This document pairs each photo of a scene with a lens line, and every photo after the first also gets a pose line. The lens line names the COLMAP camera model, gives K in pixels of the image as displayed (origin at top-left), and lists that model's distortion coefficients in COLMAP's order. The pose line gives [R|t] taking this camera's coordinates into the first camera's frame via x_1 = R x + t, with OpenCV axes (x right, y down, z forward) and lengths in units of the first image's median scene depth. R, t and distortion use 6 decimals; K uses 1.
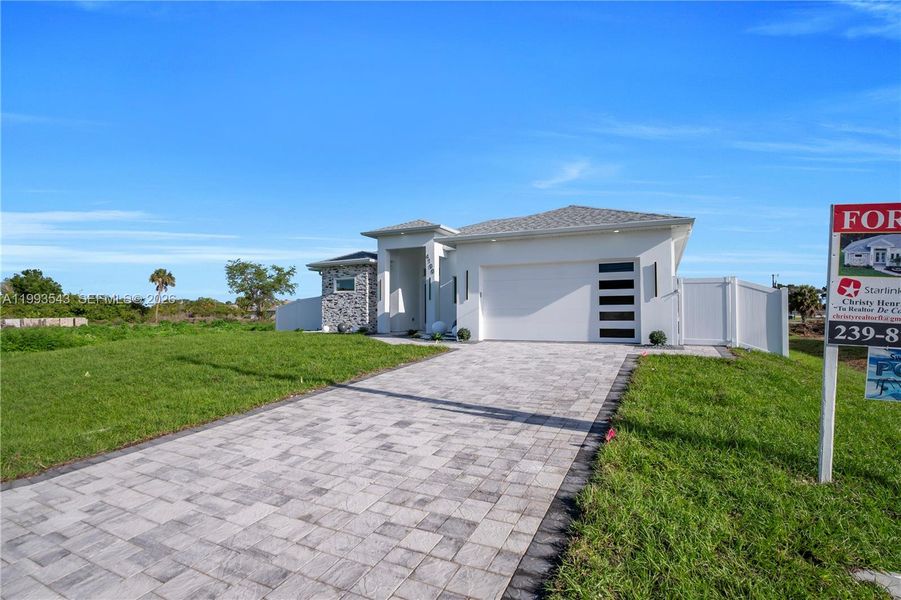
lens RADIAL K [[437.7, 0, 451.2], [0, 437.7, 304.1], [0, 0, 1]] dist [-0.035209, 0.000585]
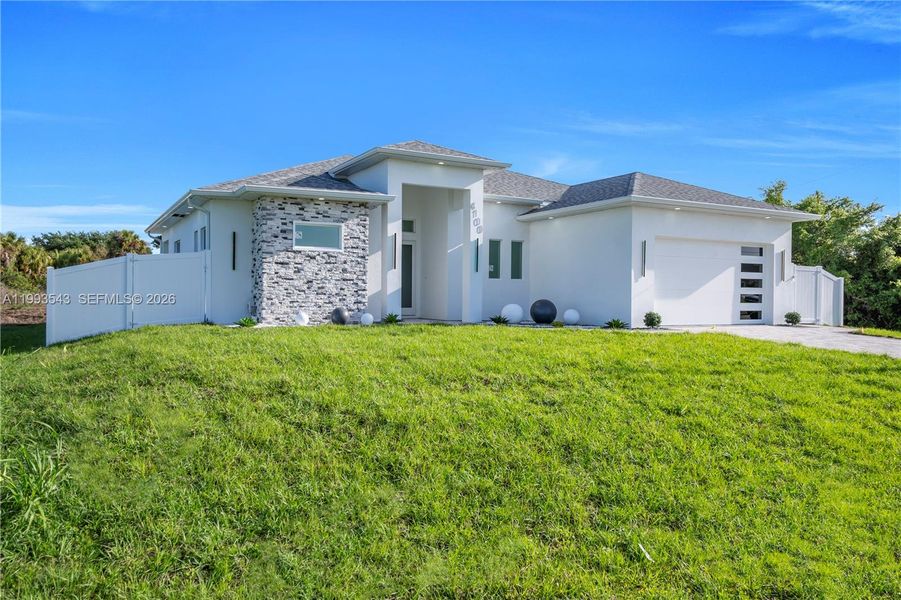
lens RADIAL K [[672.0, 0, 450.5], [0, 672.0, 300.0], [0, 0, 1]] dist [0.028394, -0.000376]
pose [[0.583463, 0.003019, 0.812134, -0.835791], [-0.030104, 0.999386, 0.017913, 0.014814], [-0.811582, -0.034900, 0.583196, 0.401584]]
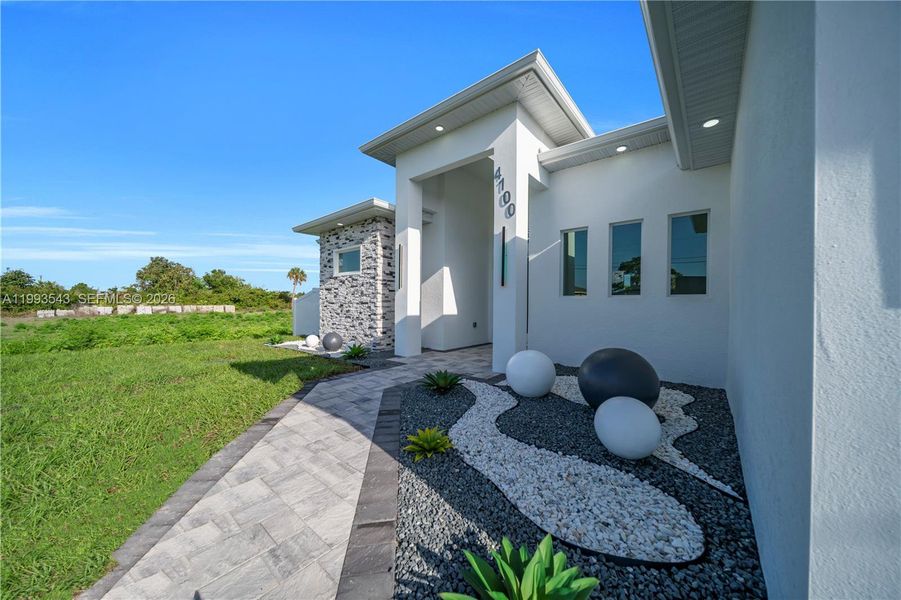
lens RADIAL K [[309.7, 0, 450.4], [0, 309.7, 306.0], [0, 0, 1]] dist [0.000024, -0.000139]
pose [[0.969779, 0.014351, -0.243564, -0.024961], [-0.006791, 0.999470, 0.031851, -0.000614], [0.243892, -0.029234, 0.969362, 0.672909]]
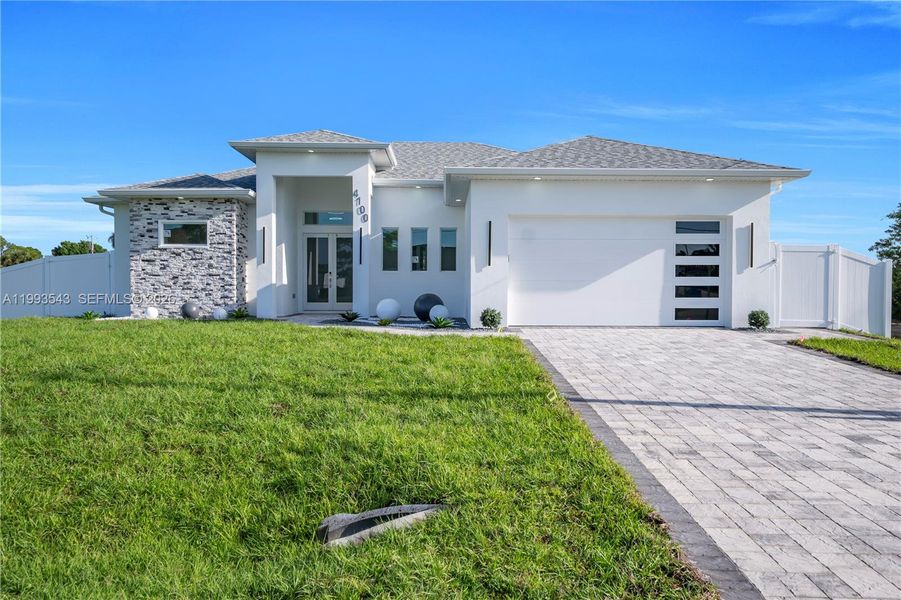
lens RADIAL K [[672.0, 0, 450.5], [0, 672.0, 300.0], [0, 0, 1]] dist [0.028394, -0.000376]
pose [[0.895280, -0.001065, 0.445503, -0.331632], [-0.016311, 0.999248, 0.035167, 0.004899], [-0.445206, -0.038751, 0.894589, 0.084752]]
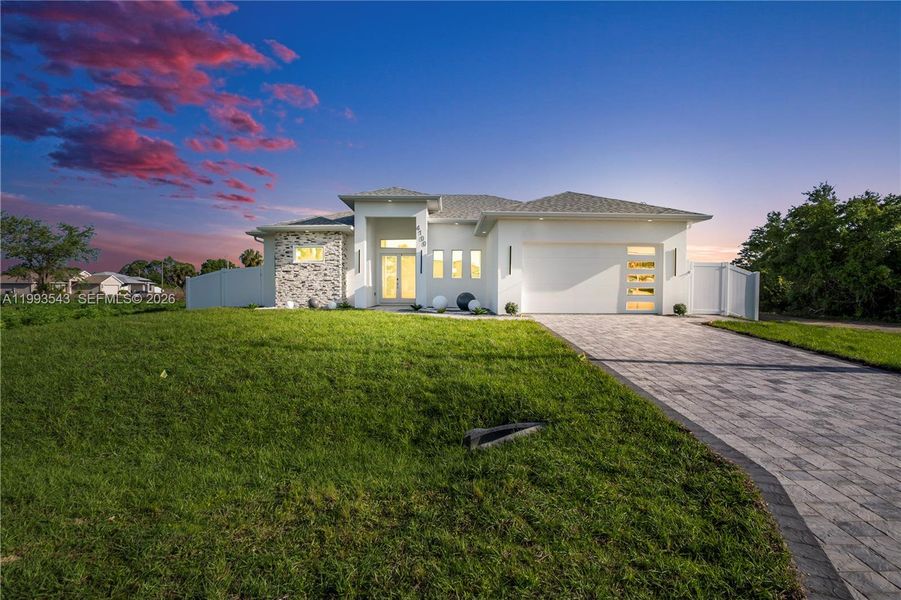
lens RADIAL K [[437.7, 0, 451.2], [0, 437.7, 304.1], [0, 0, 1]] dist [-0.035209, 0.000585]
pose [[0.895972, -0.007559, 0.444045, -0.385727], [-0.017399, 0.998490, 0.052104, 0.005574], [-0.443769, -0.054410, 0.894488, 0.099928]]
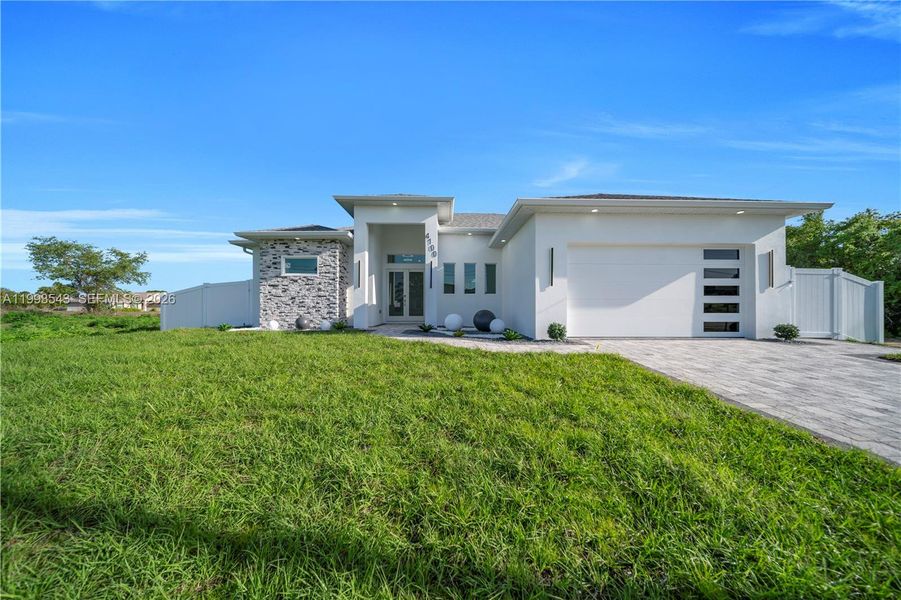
lens RADIAL K [[309.7, 0, 450.4], [0, 309.7, 306.0], [0, 0, 1]] dist [0.000024, -0.000139]
pose [[0.891211, 0.007617, 0.453526, -0.261416], [-0.015391, 0.999791, 0.013454, 0.014630], [-0.453329, -0.018970, 0.891142, 0.424175]]
